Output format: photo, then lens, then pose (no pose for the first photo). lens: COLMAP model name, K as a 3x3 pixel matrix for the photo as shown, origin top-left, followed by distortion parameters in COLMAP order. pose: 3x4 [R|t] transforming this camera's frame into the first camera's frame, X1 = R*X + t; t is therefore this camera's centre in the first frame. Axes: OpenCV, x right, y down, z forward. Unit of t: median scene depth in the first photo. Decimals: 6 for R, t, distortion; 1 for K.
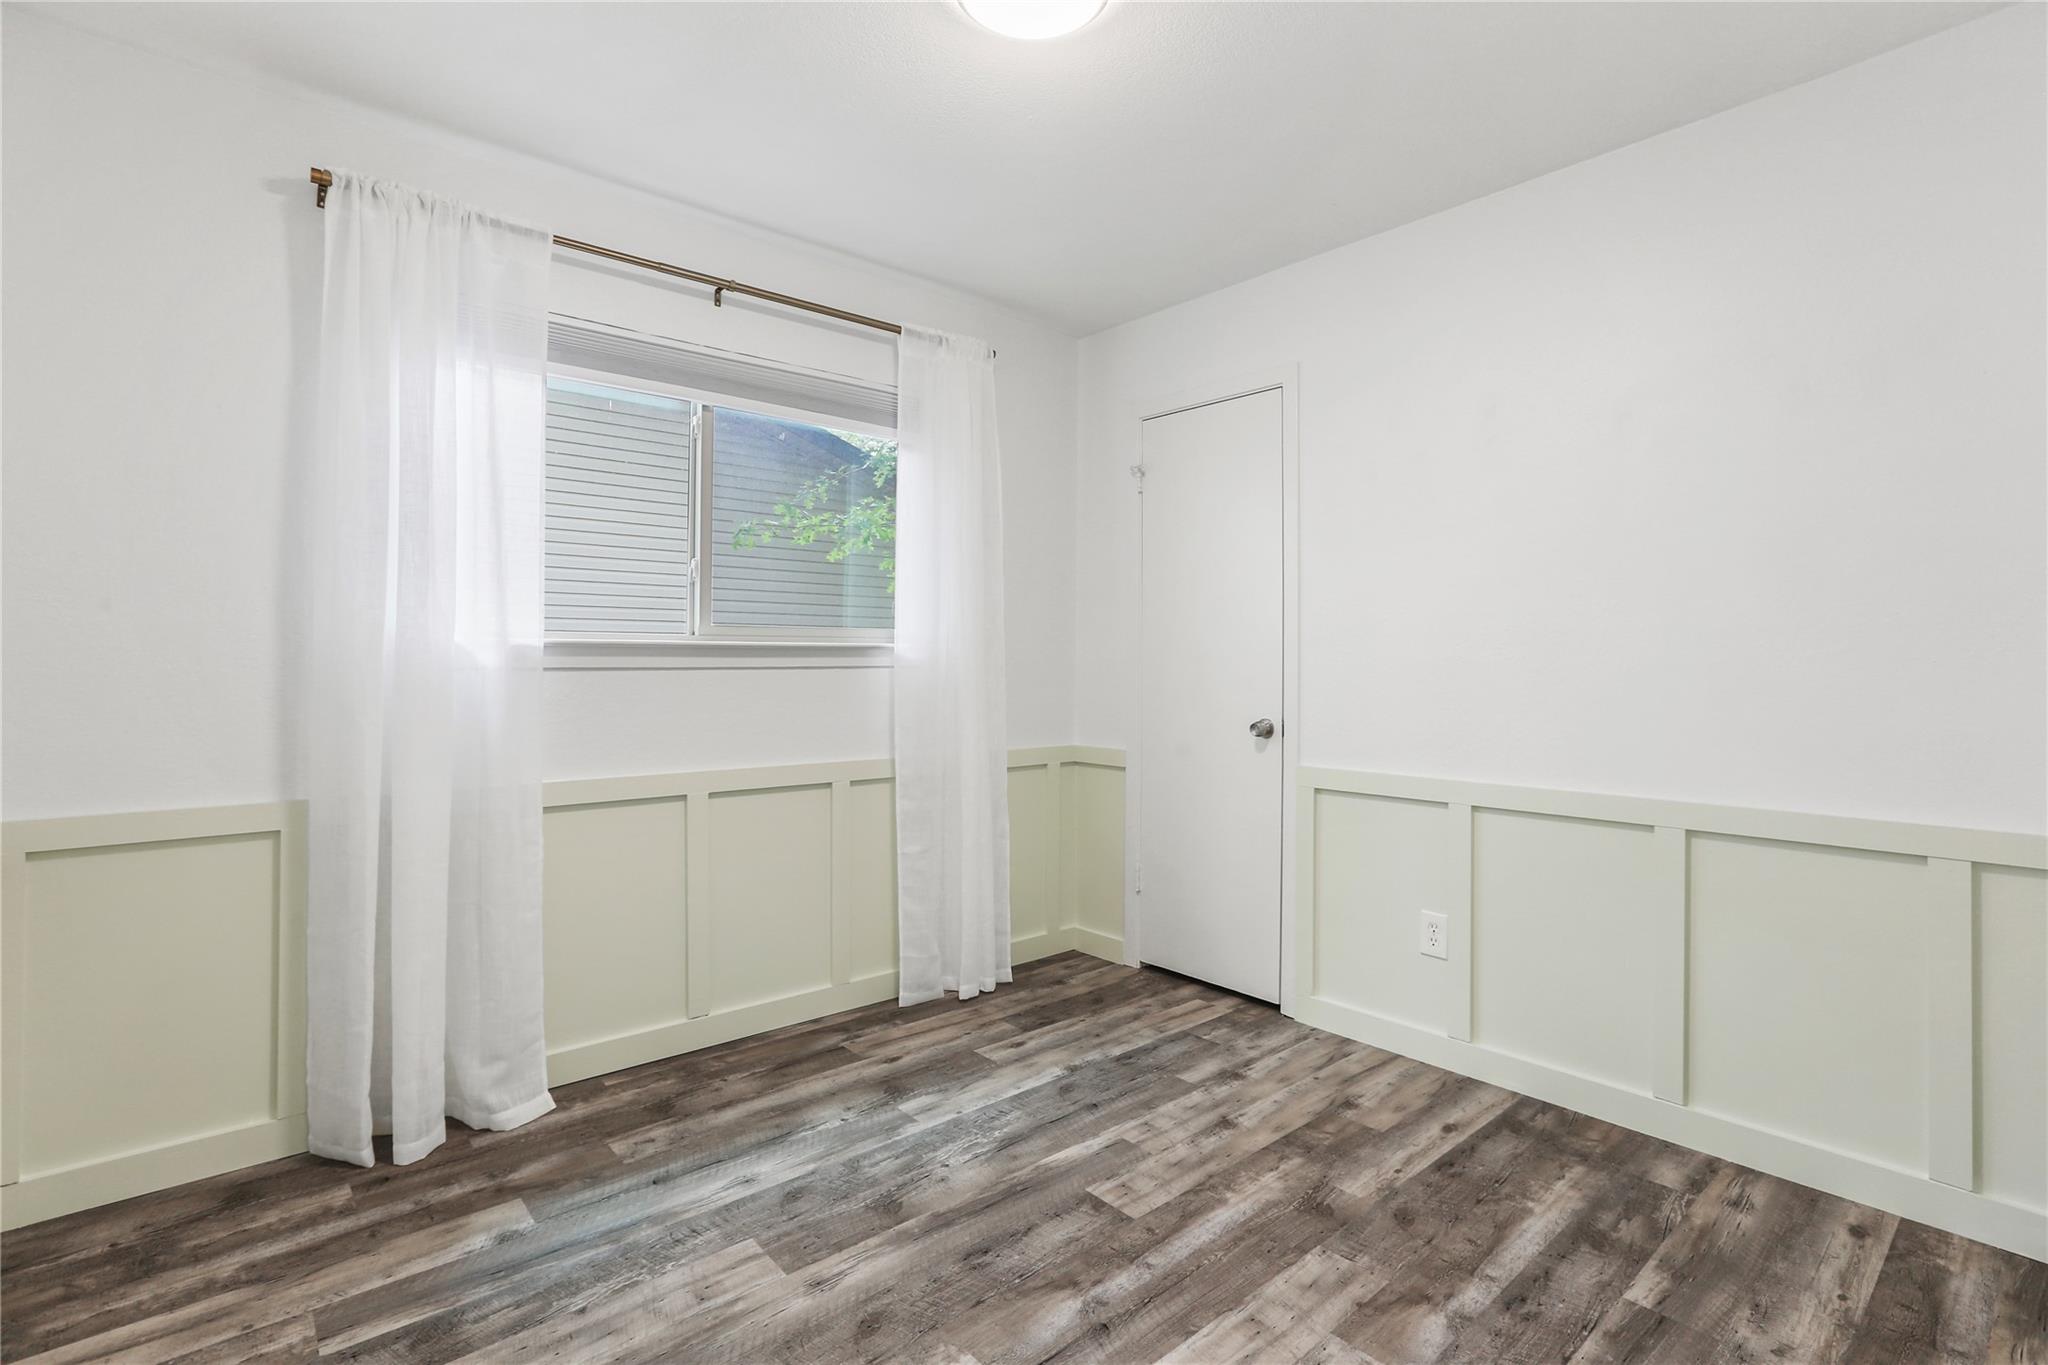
lens RADIAL K [[944.9, 0, 1010.1], [0, 944.9, 665.9], [0, 0, 1]] dist [-0.040619, 0.015435]
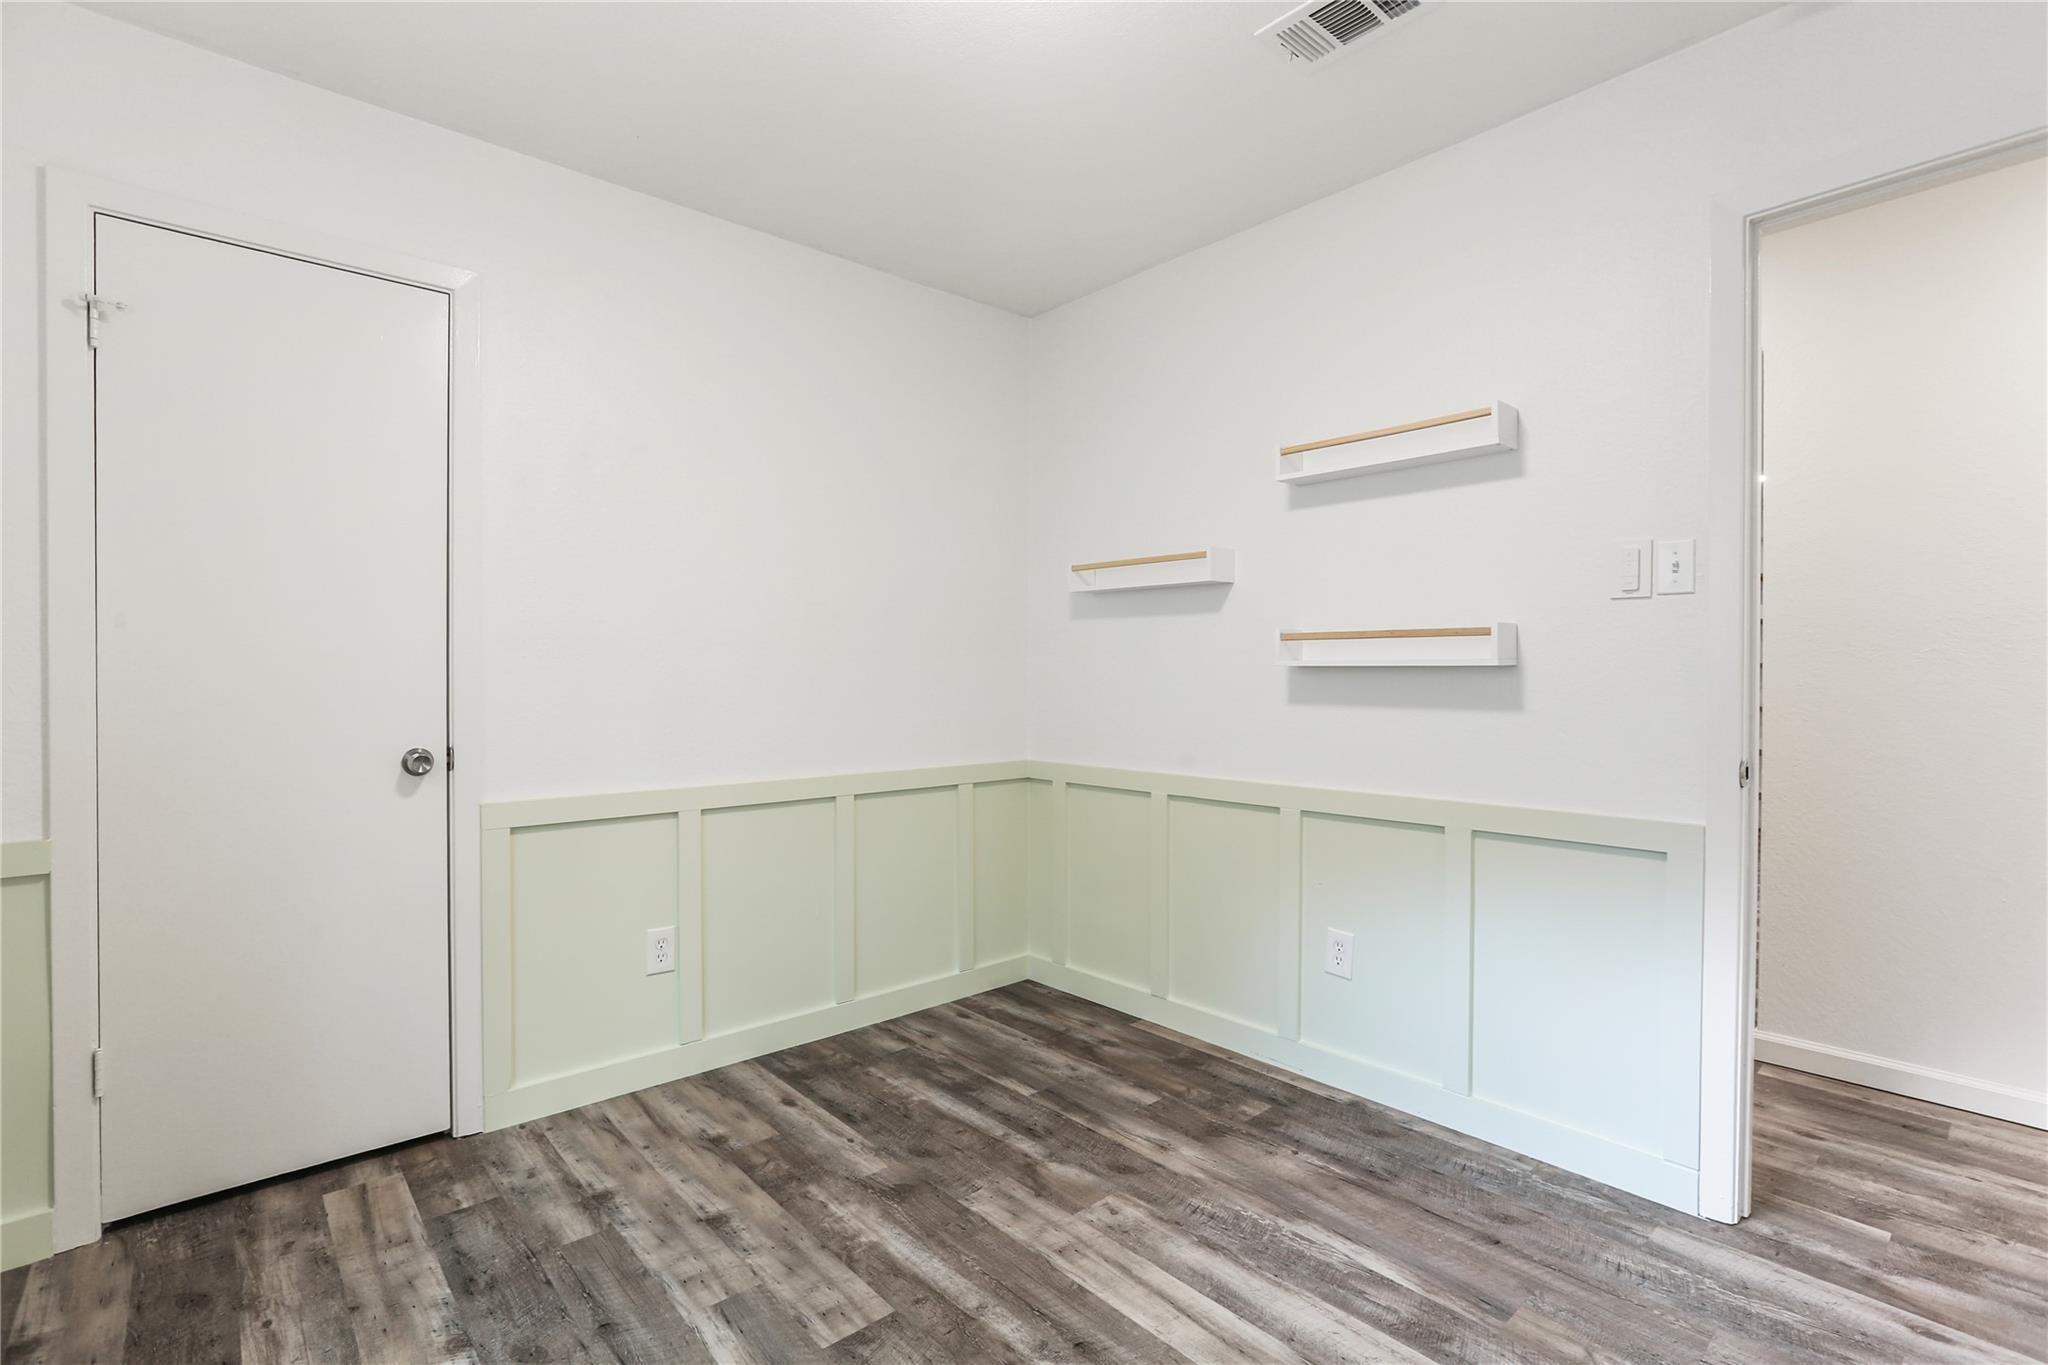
lens RADIAL K [[944.9, 0, 1011.1], [0, 944.9, 685.1], [0, 0, 1]] dist [-0.040619, 0.015435]
pose [[-0.019694, -0.013346, 0.999717, -0.620500], [0.002536, 0.999907, 0.013399, 0.000680], [-0.999803, 0.002799, -0.019659, 0.778102]]
